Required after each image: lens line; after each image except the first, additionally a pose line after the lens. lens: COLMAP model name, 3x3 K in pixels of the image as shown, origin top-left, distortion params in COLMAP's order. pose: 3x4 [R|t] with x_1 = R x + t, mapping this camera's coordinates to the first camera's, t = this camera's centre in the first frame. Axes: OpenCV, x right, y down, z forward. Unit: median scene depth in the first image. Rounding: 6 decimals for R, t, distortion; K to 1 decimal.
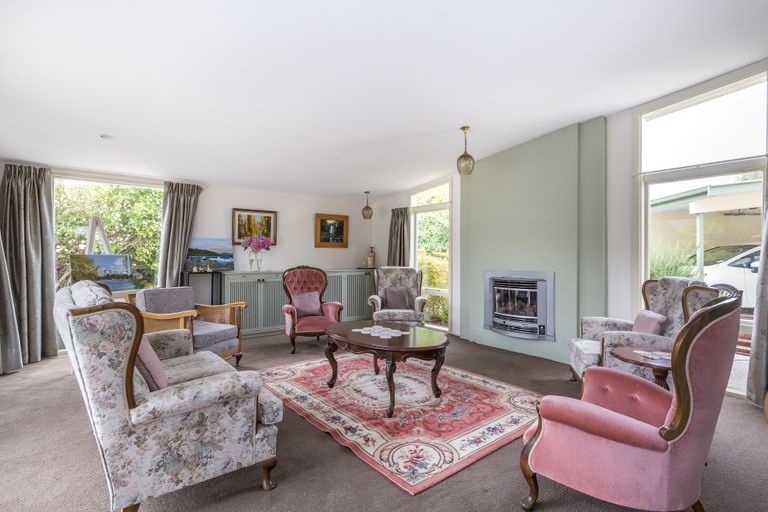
lens RADIAL K [[352.7, 0, 381.6], [0, 352.7, 259.1], [0, 0, 1]] dist [0.017889, 0.000138]
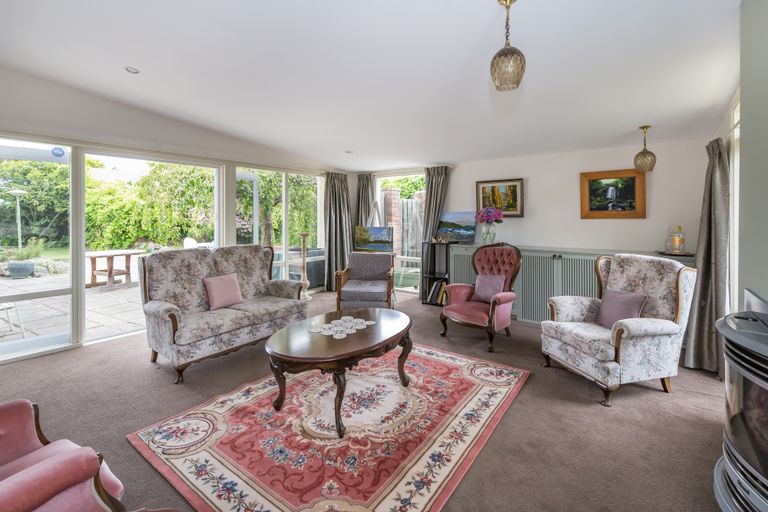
lens RADIAL K [[343.8, 0, 381.0], [0, 343.8, 217.9], [0, 0, 1]] dist [0.010318, -0.000270]
pose [[0.271099, -0.003524, -0.962545, 0.457742], [-0.010936, 0.999917, -0.006741, -0.029527], [0.962489, 0.012354, 0.271038, 0.465740]]
